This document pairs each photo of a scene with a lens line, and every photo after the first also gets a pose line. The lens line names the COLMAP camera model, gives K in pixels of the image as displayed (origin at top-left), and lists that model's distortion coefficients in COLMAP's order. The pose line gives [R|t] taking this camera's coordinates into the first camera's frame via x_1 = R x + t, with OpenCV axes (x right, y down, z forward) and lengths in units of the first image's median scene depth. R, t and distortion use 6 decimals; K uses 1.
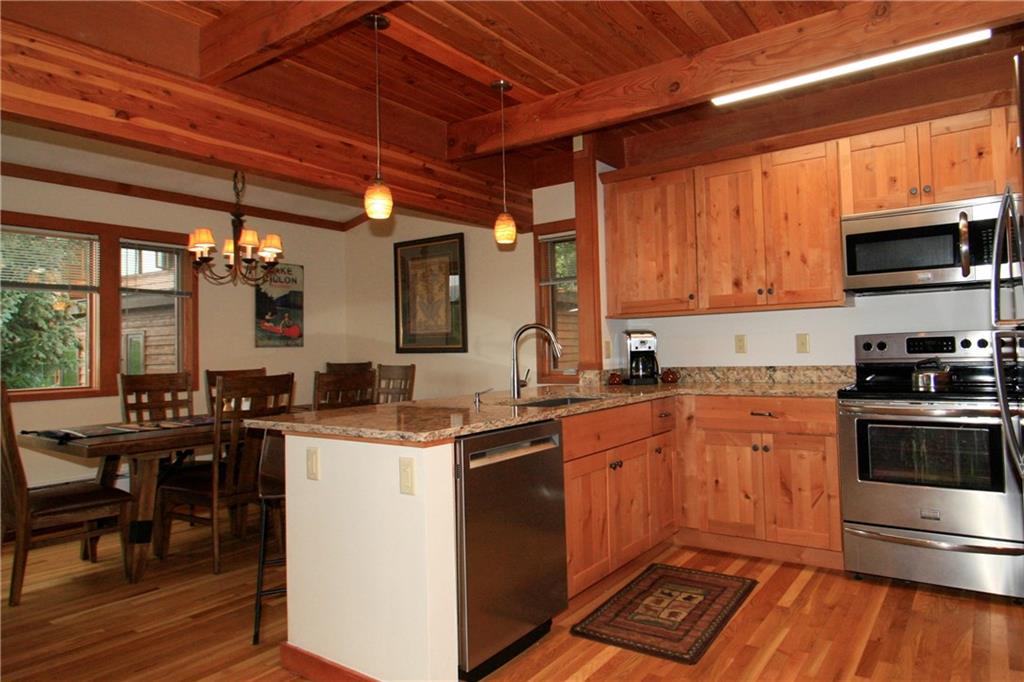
lens RADIAL K [[640.6, 0, 544.0], [0, 640.6, 328.3], [0, 0, 1]] dist [0.002823, 0.000471]
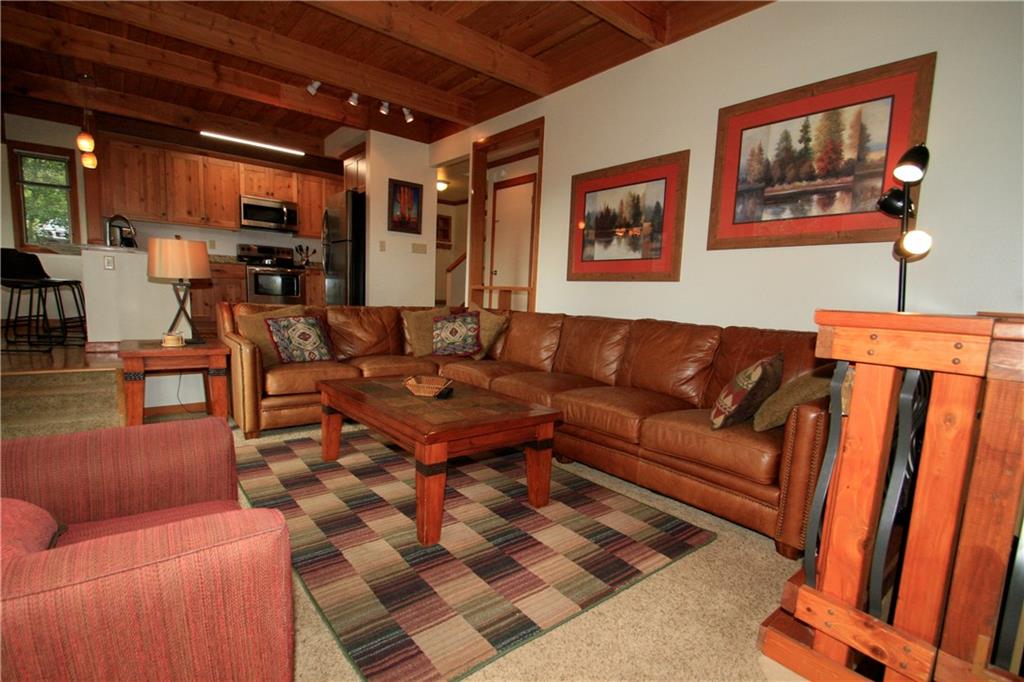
lens RADIAL K [[479.6, 0, 509.6], [0, 479.6, 355.1], [0, 0, 1]] dist [0.017417, -0.017623]
pose [[0.284239, -0.083469, 0.955113, -0.961840], [-0.083549, 0.990257, 0.111404, 0.132036], [-0.955106, -0.111464, 0.274496, -0.532785]]
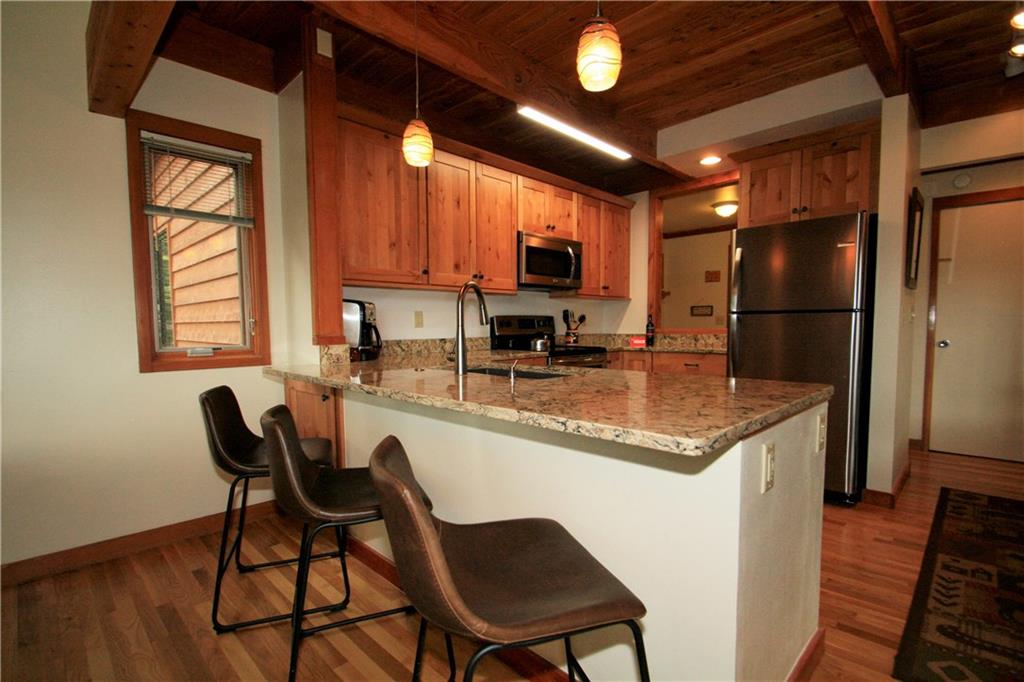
lens RADIAL K [[479.6, 0, 509.6], [0, 479.6, 355.1], [0, 0, 1]] dist [0.017417, -0.017623]
pose [[0.166111, -0.035065, 0.985483, -0.516333], [-0.030477, 0.998708, 0.040673, 0.049599], [-0.985636, -0.036791, 0.164828, 0.725310]]
